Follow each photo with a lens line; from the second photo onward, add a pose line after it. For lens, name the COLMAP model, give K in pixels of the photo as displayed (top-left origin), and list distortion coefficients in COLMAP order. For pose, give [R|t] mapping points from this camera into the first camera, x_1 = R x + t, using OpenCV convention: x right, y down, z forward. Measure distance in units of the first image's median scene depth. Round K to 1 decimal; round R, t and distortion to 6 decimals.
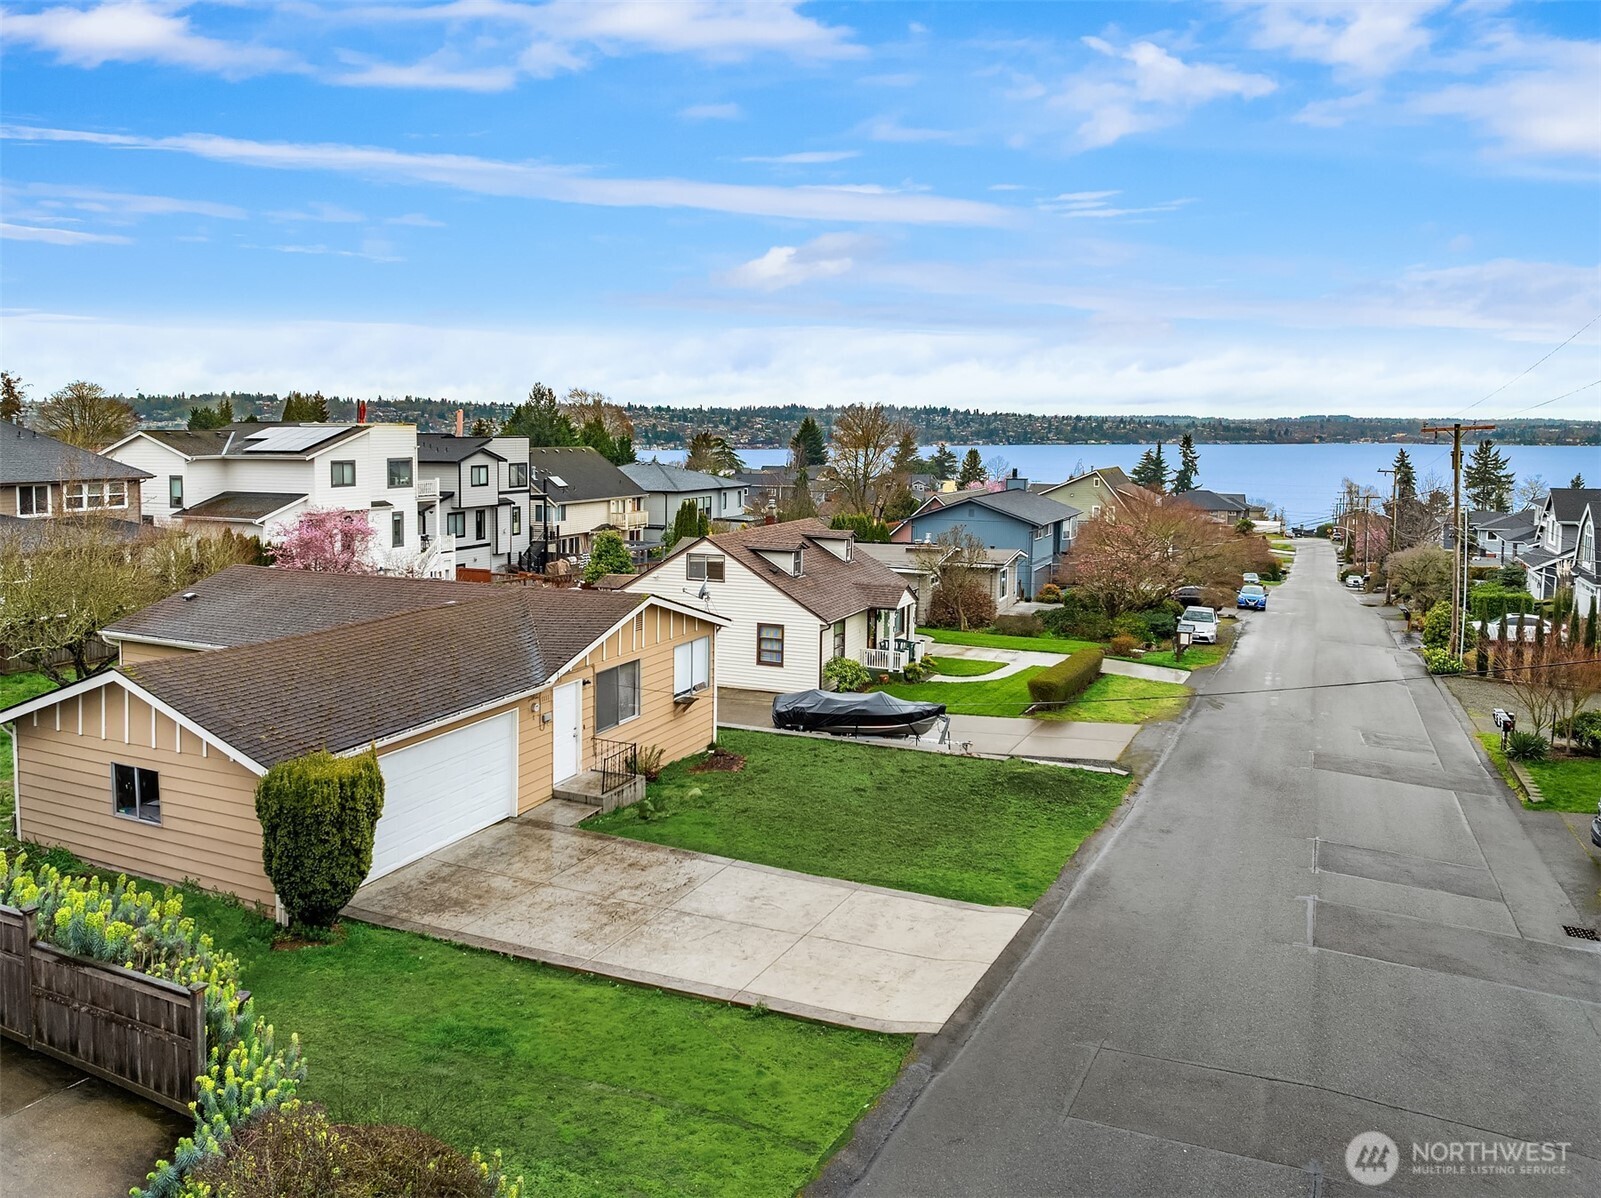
lens RADIAL K [[1136.7, 0, 800.5], [0, 1136.7, 556.6], [0, 0, 1]] dist [-0.010051, -0.053125]
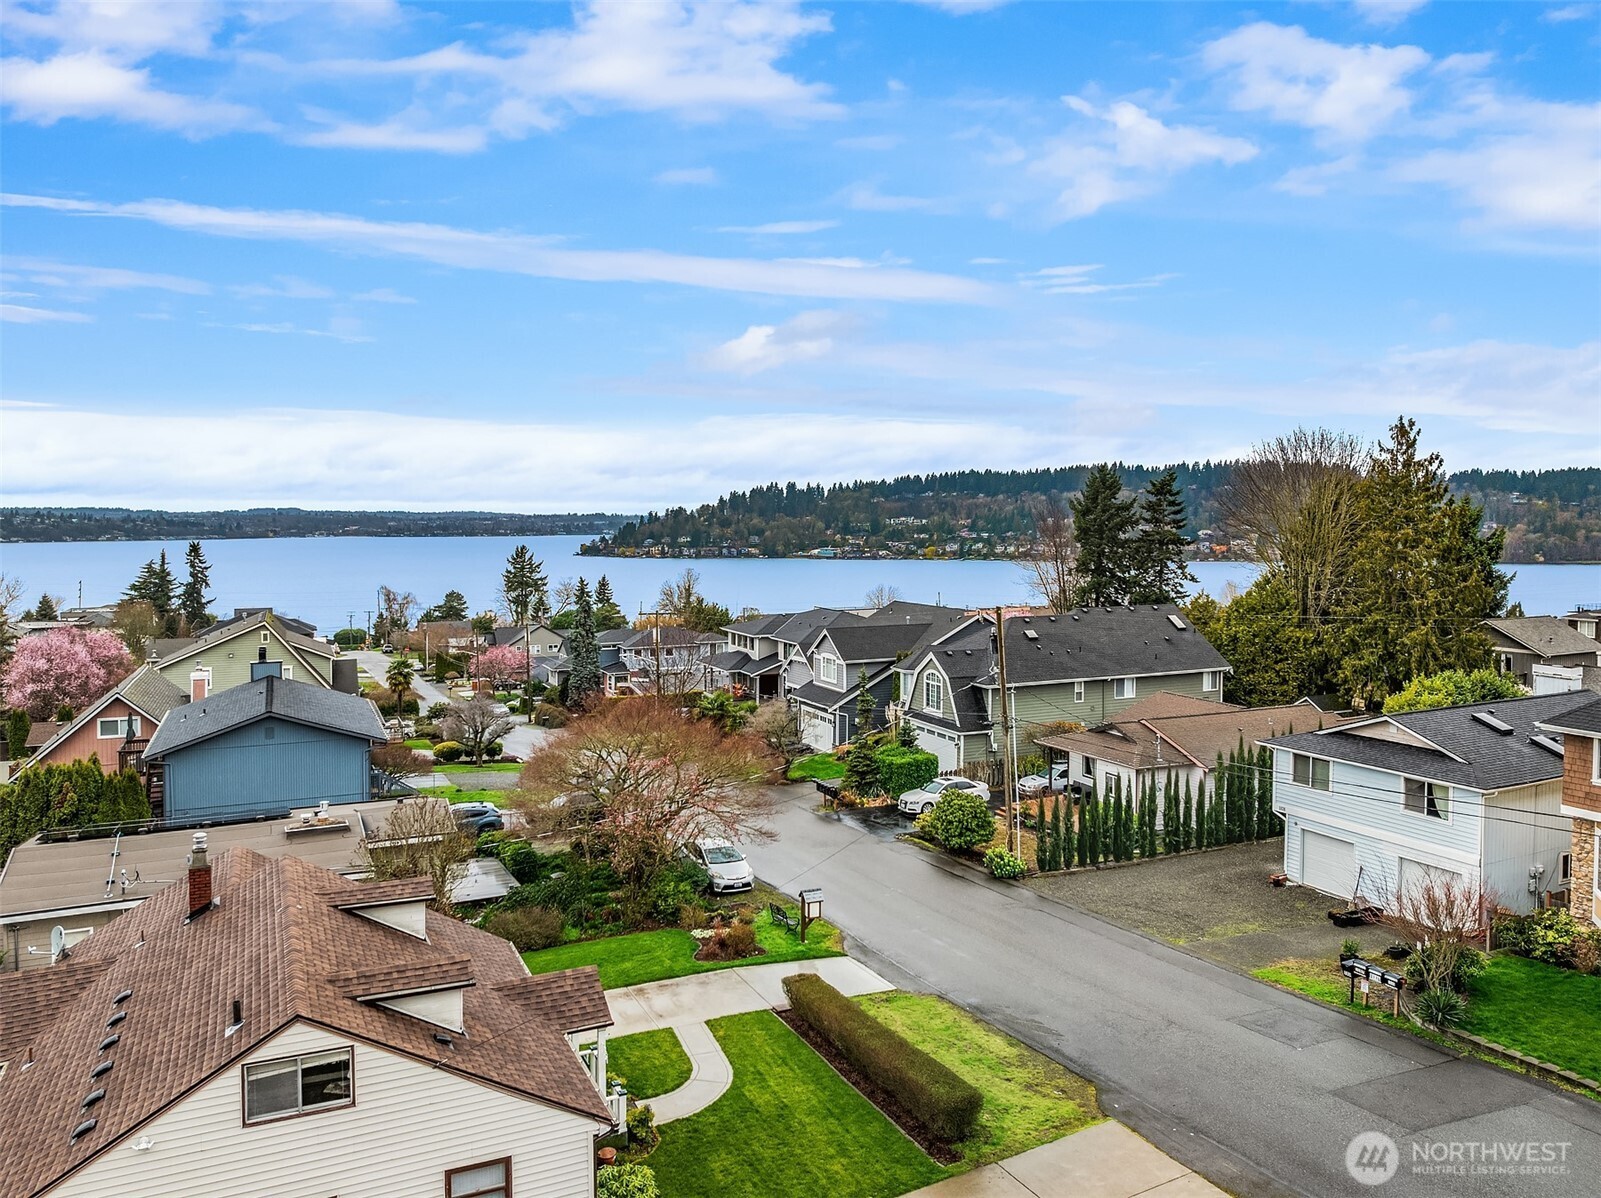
lens RADIAL K [[1151.9, 0, 861.9], [0, 1151.9, 578.7], [0, 0, 1]] dist [-0.033160, -0.007362]
pose [[0.618425, -0.038637, 0.784893, -0.281219], [0.088295, 0.995882, -0.020545, -0.152903], [-0.780868, 0.082008, 0.619290, 0.567763]]
